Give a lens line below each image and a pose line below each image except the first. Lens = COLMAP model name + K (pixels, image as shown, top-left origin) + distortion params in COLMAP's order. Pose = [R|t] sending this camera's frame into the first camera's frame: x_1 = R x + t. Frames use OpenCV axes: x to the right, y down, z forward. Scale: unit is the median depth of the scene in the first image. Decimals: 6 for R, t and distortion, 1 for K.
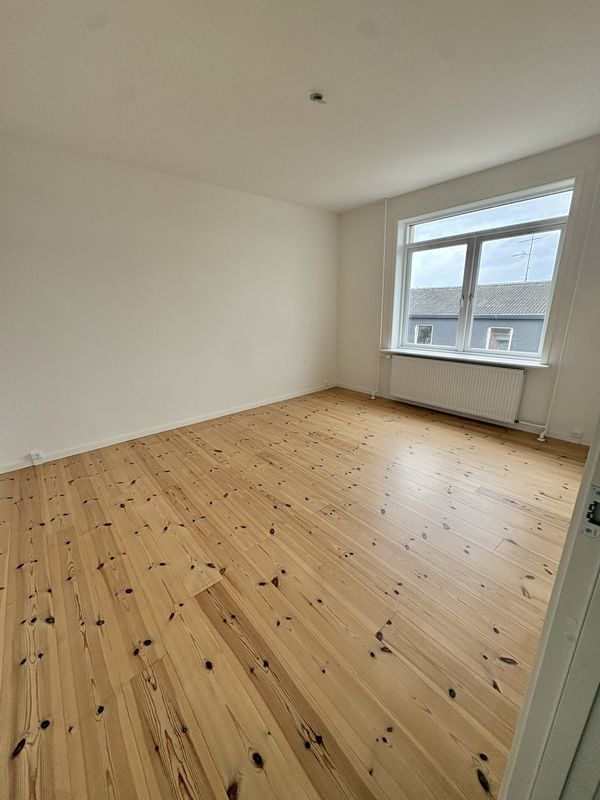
lens RADIAL K [[317.8, 0, 299.0], [0, 317.8, 394.9], [0, 0, 1]] dist [0.000049, 0.000190]
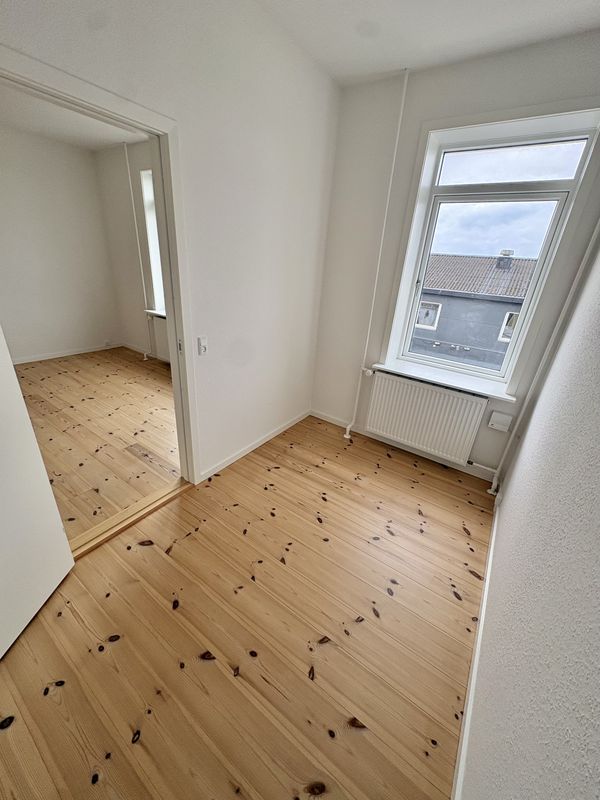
lens RADIAL K [[317.8, 0, 298.8], [0, 317.8, 396.6], [0, 0, 1]] dist [0.000049, 0.000190]
pose [[0.962188, -0.020319, 0.271627, 0.942033], [-0.017820, 0.990382, 0.137208, -0.043858], [-0.271803, -0.136860, 0.952571, -0.230428]]
